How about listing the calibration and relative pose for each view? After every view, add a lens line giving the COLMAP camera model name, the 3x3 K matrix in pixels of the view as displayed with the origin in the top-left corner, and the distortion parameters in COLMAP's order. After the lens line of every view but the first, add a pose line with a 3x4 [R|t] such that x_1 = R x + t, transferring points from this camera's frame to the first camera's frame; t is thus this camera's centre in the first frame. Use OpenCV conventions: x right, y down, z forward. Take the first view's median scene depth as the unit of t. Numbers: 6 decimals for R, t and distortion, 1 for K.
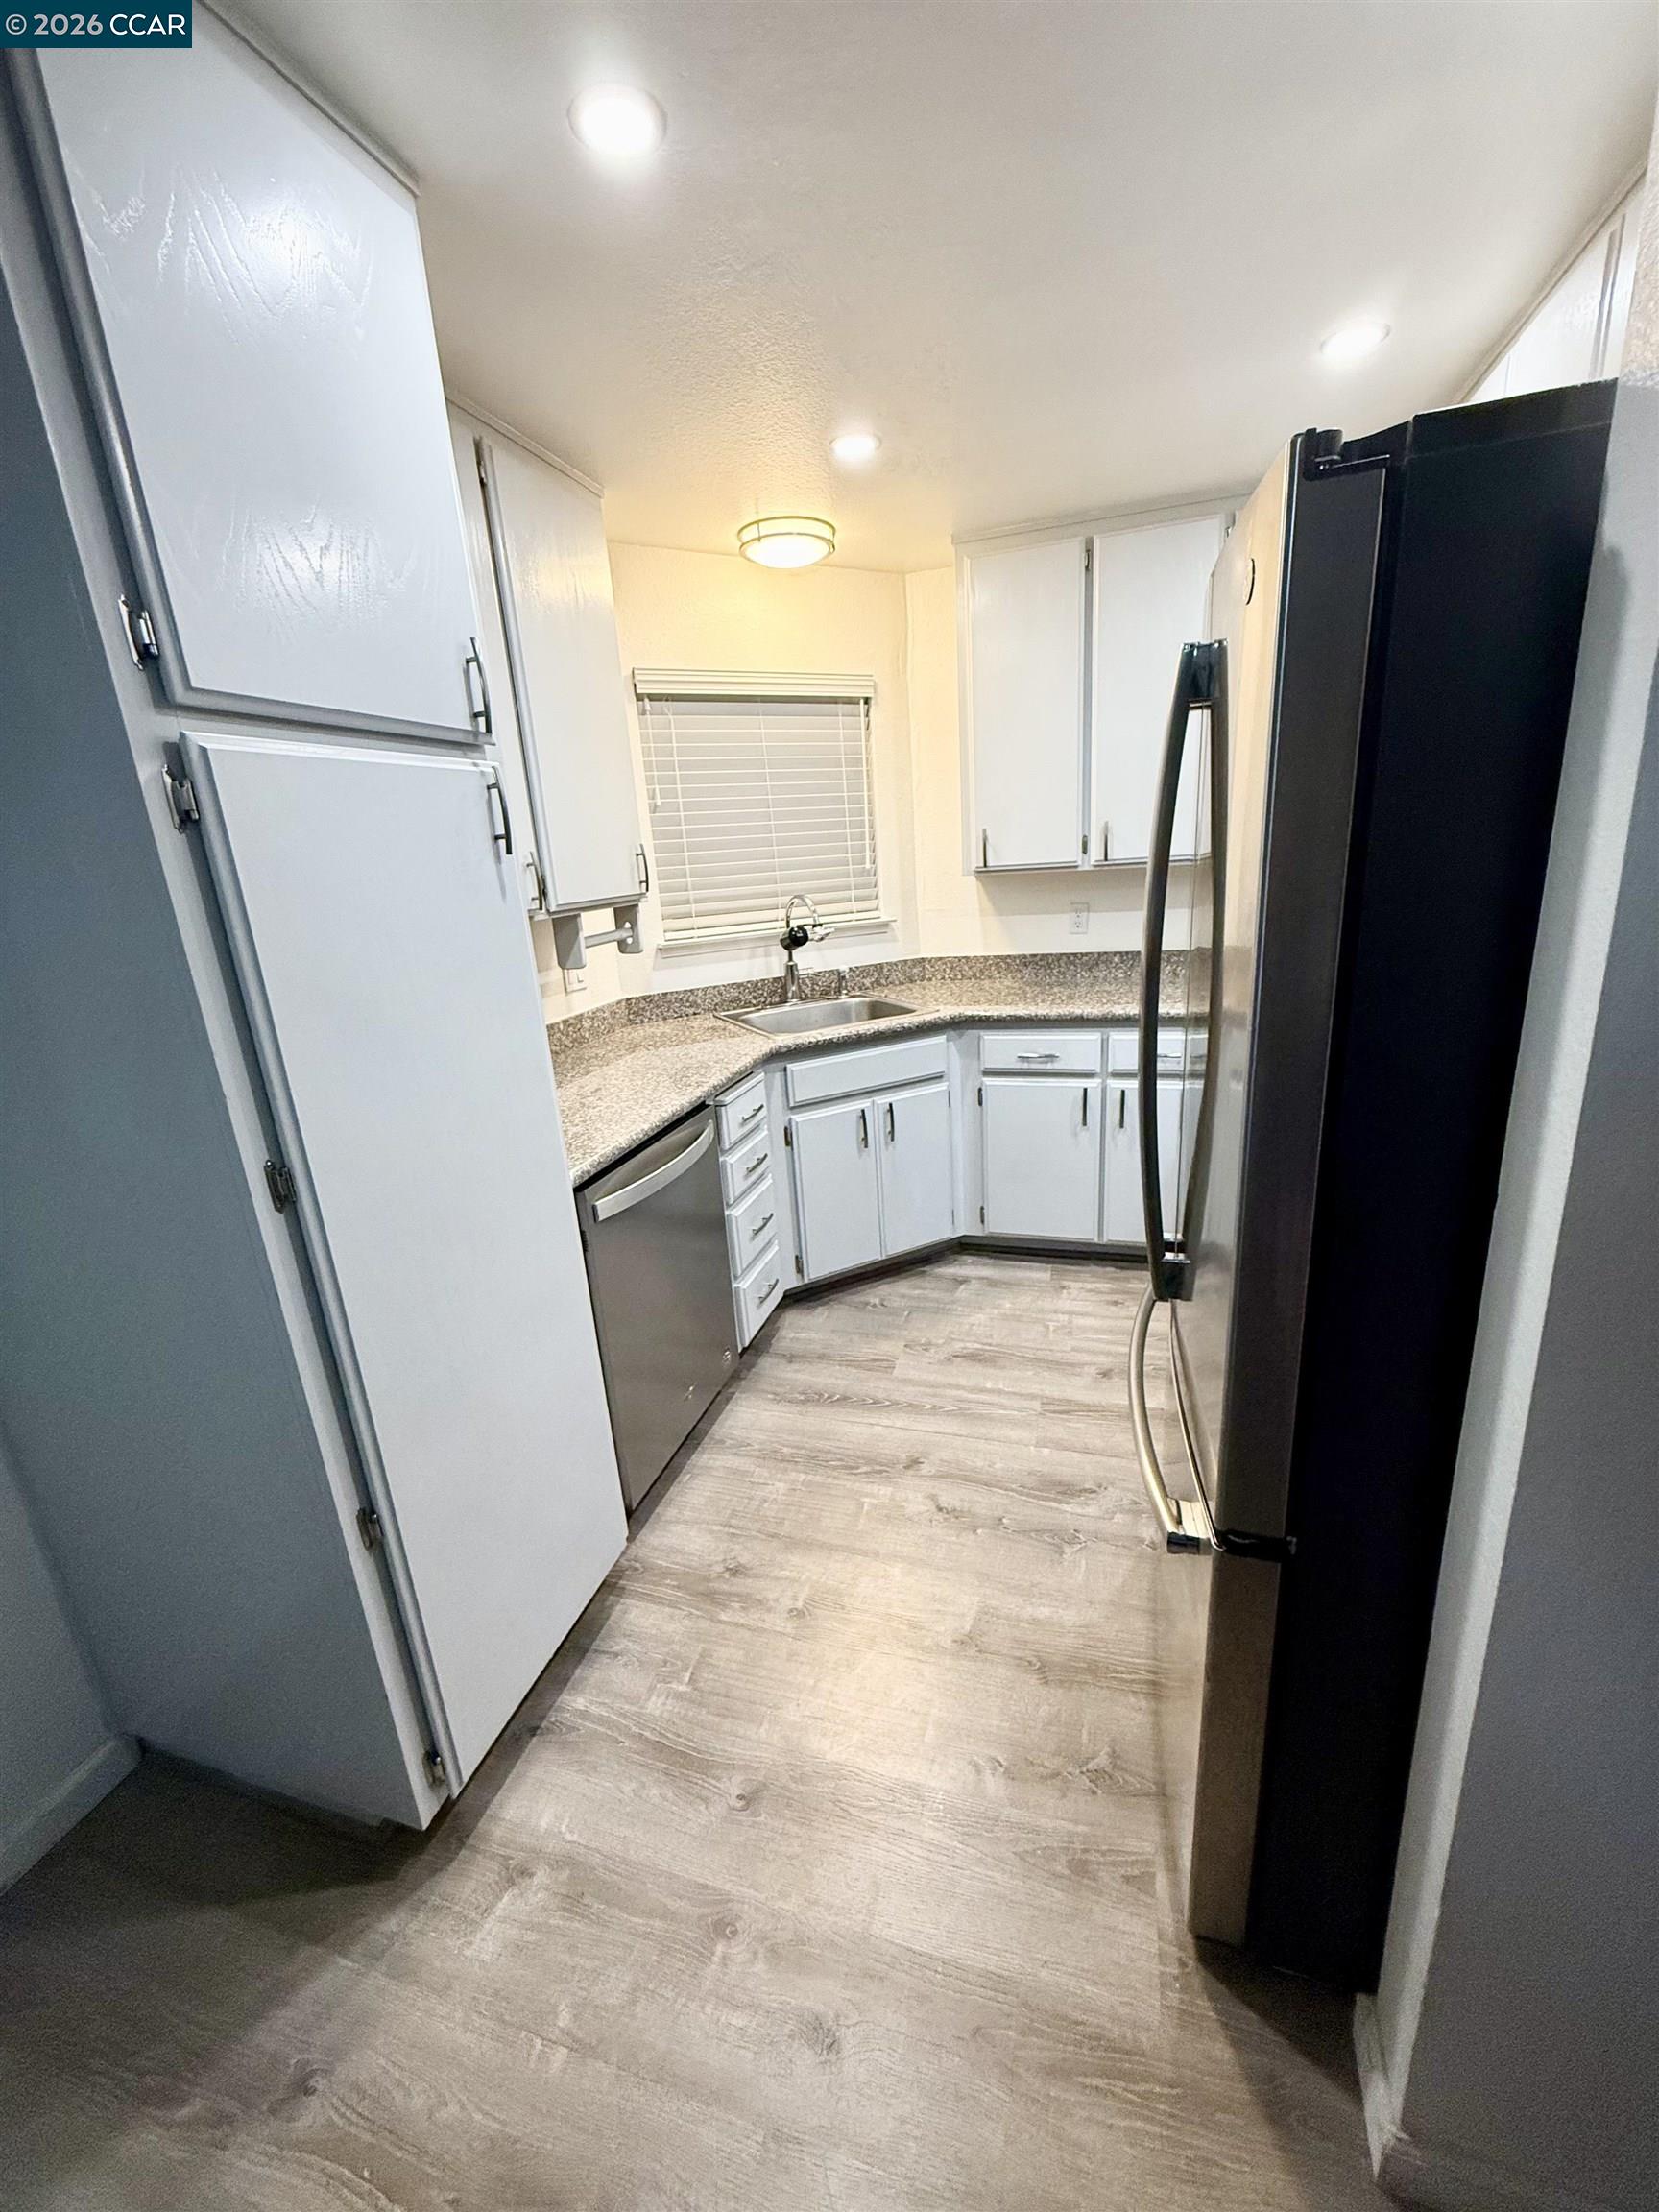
lens RADIAL K [[881.0, 0, 832.2], [0, 881.0, 1102.1], [0, 0, 1]] dist [-0.000100, -0.000202]
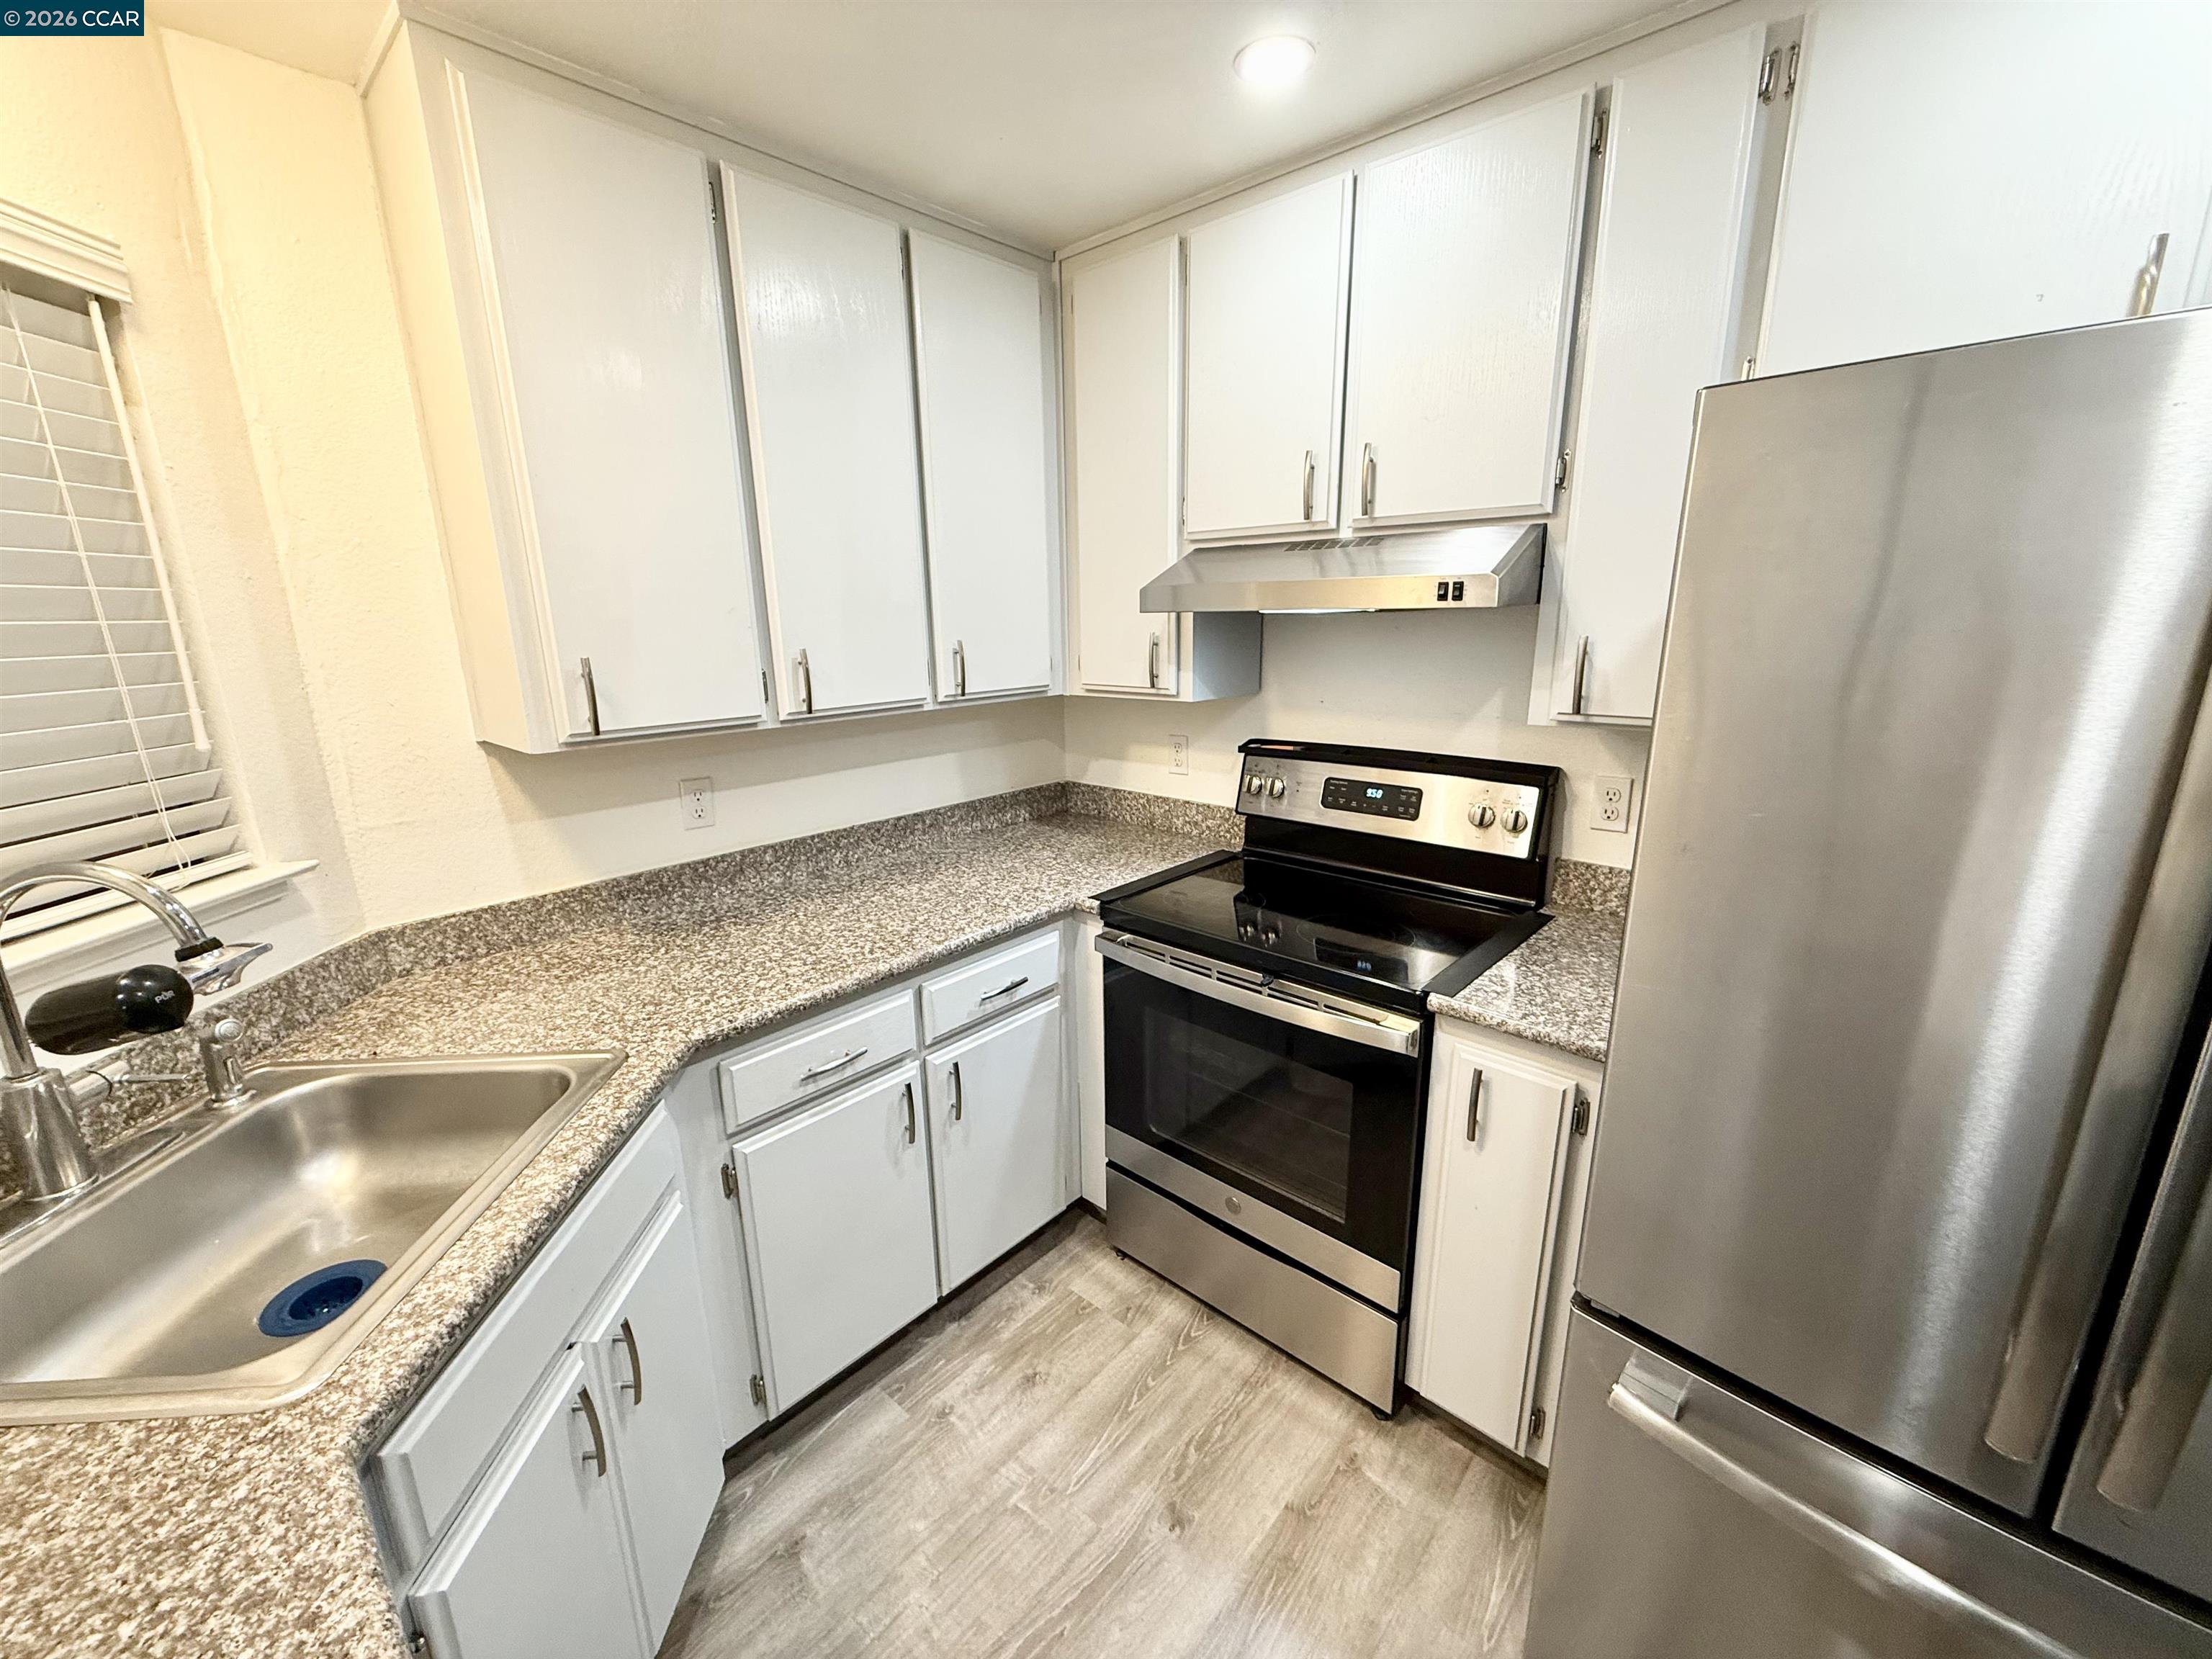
lens RADIAL K [[881.0, 0, 1101.3], [0, 881.0, 824.3], [0, 0, 1]] dist [-0.000100, -0.000202]
pose [[0.415049, -0.156442, 0.896248, -0.170249], [0.243796, 0.968203, 0.056101, -0.188564], [-0.876526, 0.195217, 0.439991, 0.582182]]
